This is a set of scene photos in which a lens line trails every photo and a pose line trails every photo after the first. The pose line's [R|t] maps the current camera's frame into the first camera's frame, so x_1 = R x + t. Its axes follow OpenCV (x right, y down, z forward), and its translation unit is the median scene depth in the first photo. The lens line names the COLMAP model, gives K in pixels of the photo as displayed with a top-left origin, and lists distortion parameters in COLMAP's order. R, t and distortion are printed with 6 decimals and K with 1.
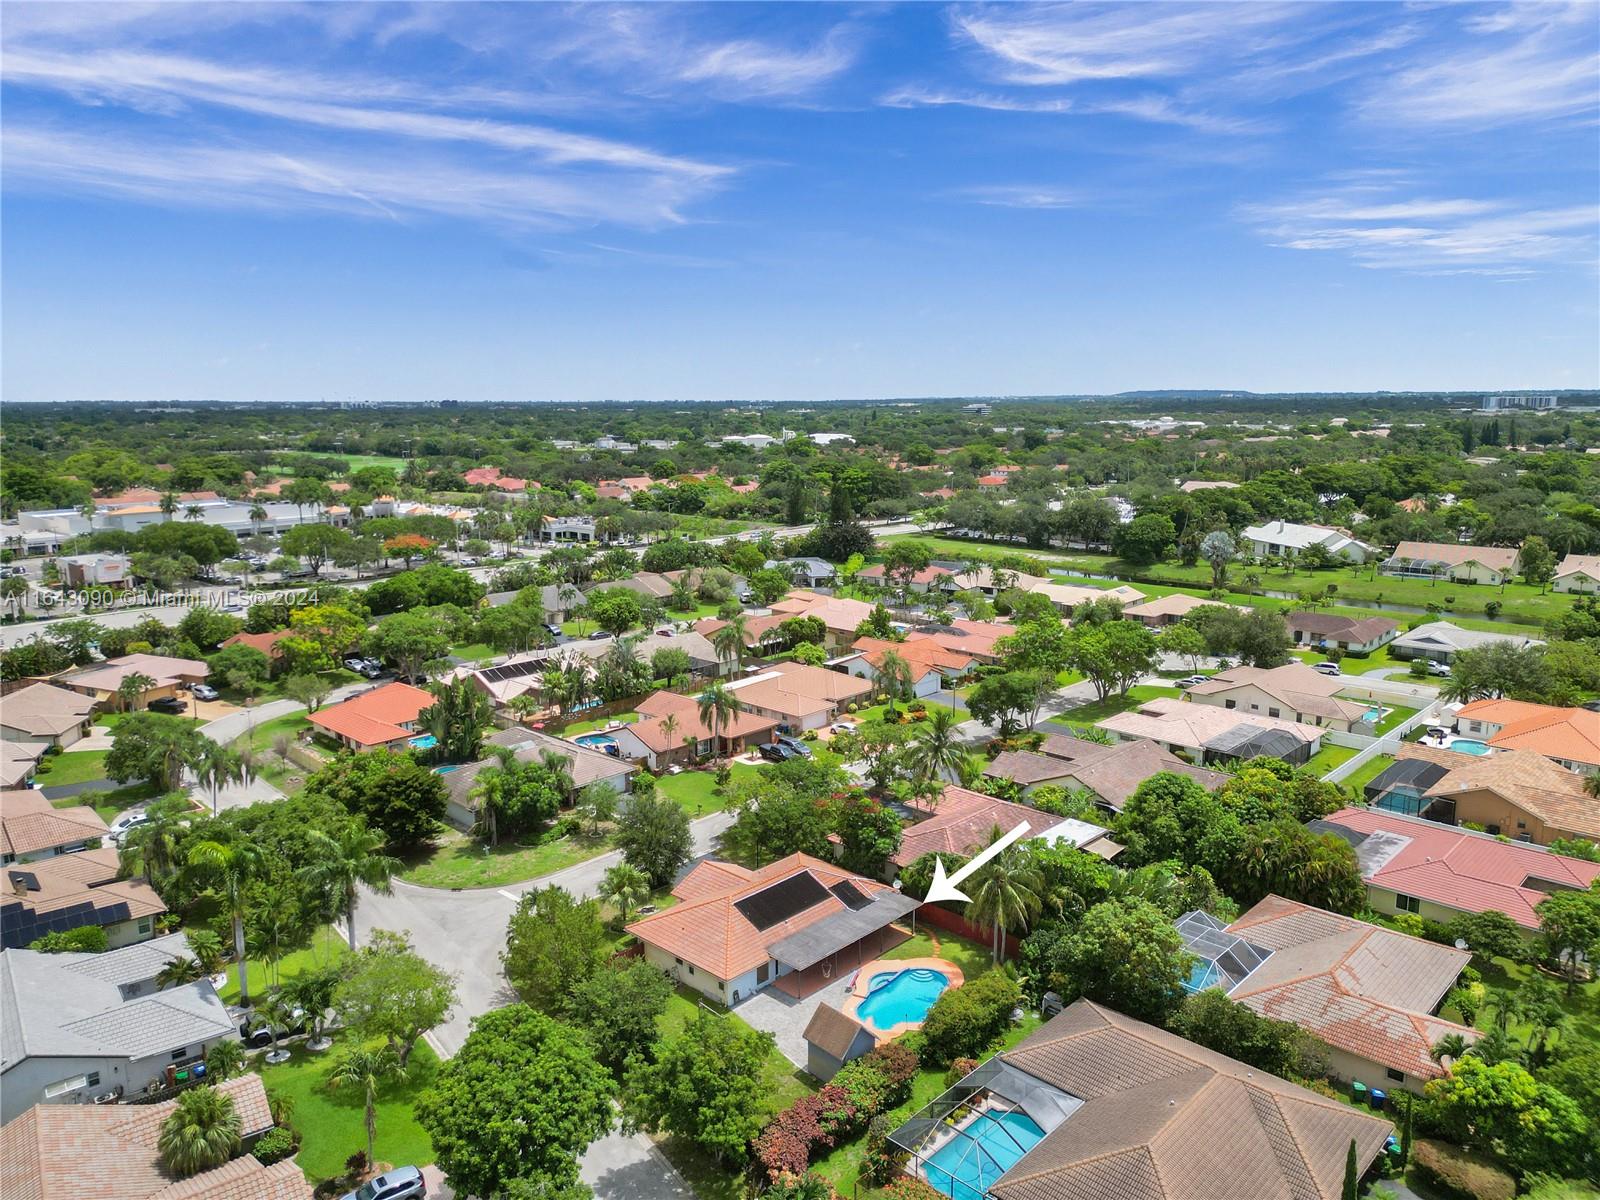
lens RADIAL K [[1123.5, 0, 798.2], [0, 1123.5, 598.4], [0, 0, 1]] dist [0.113337, -0.138317]
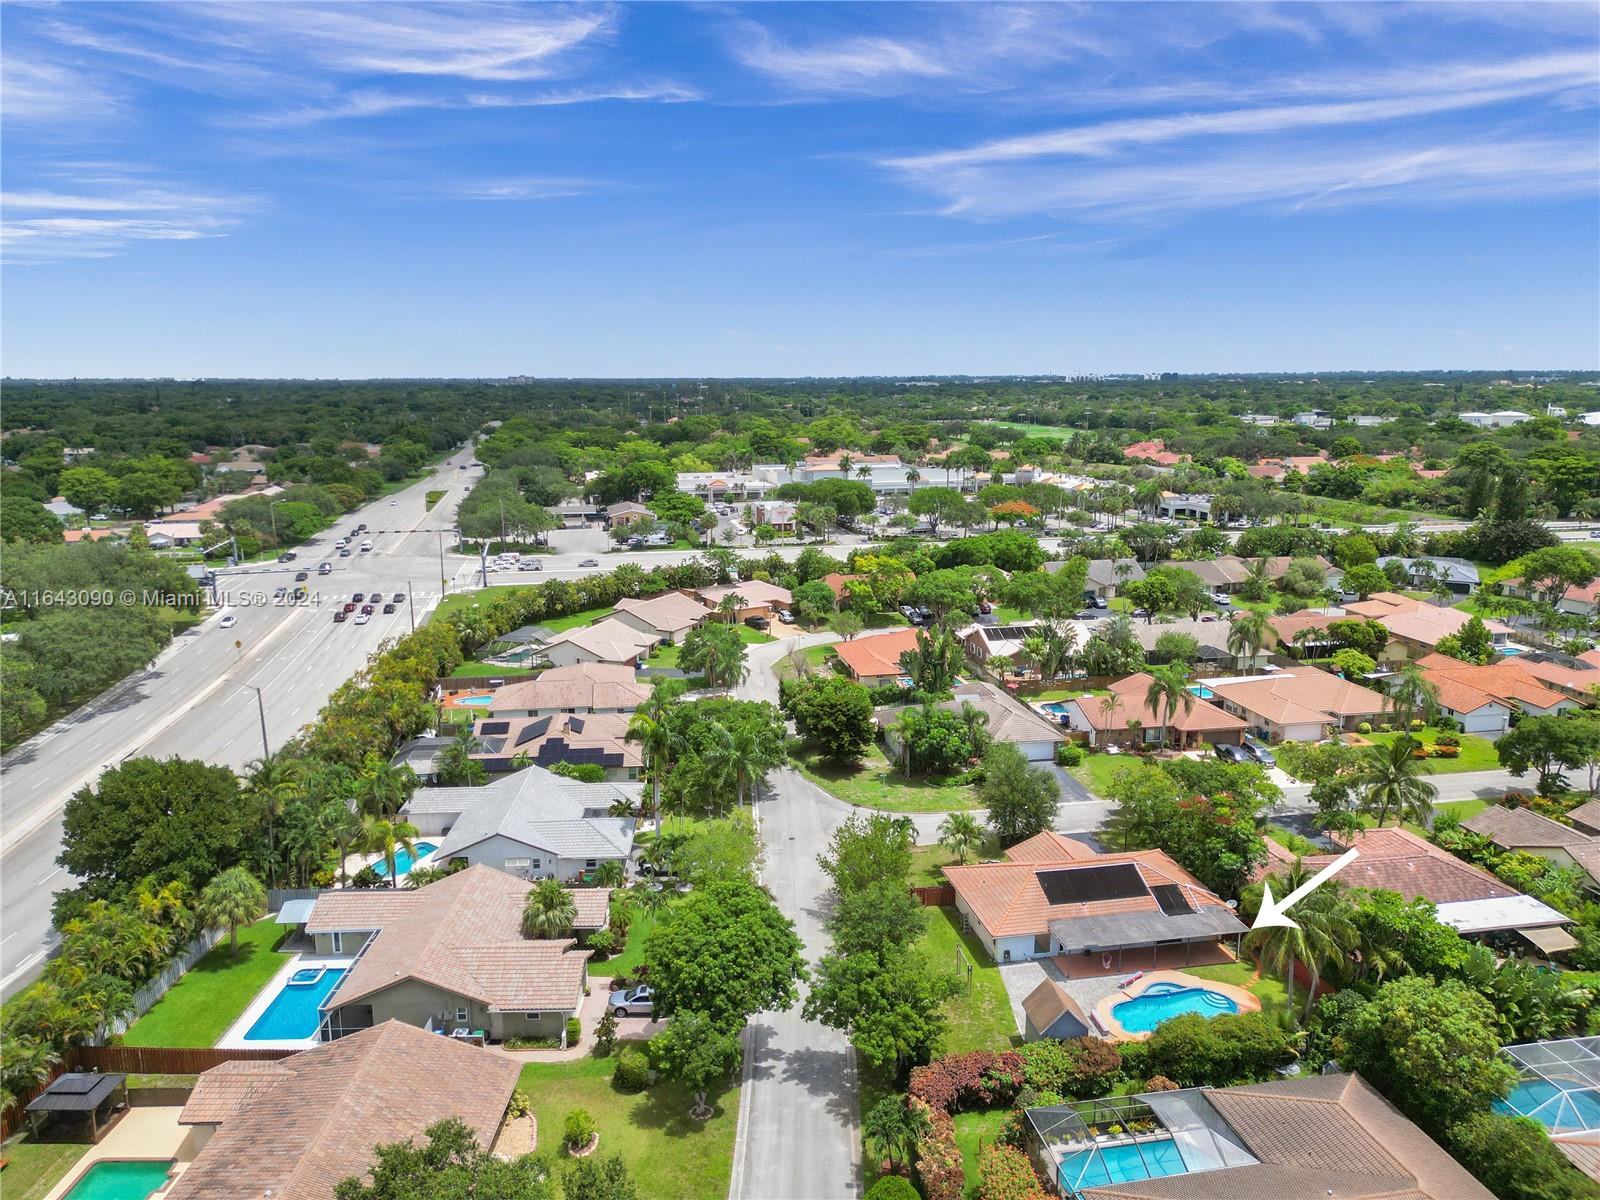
lens RADIAL K [[1123.5, 0, 798.2], [0, 1123.5, 598.4], [0, 0, 1]] dist [0.113337, -0.138317]
pose [[0.814062, 0.116843, -0.568903, 0.175994], [-0.103500, 0.993060, 0.055855, -0.005860], [0.571481, 0.013412, 0.820506, 0.018951]]
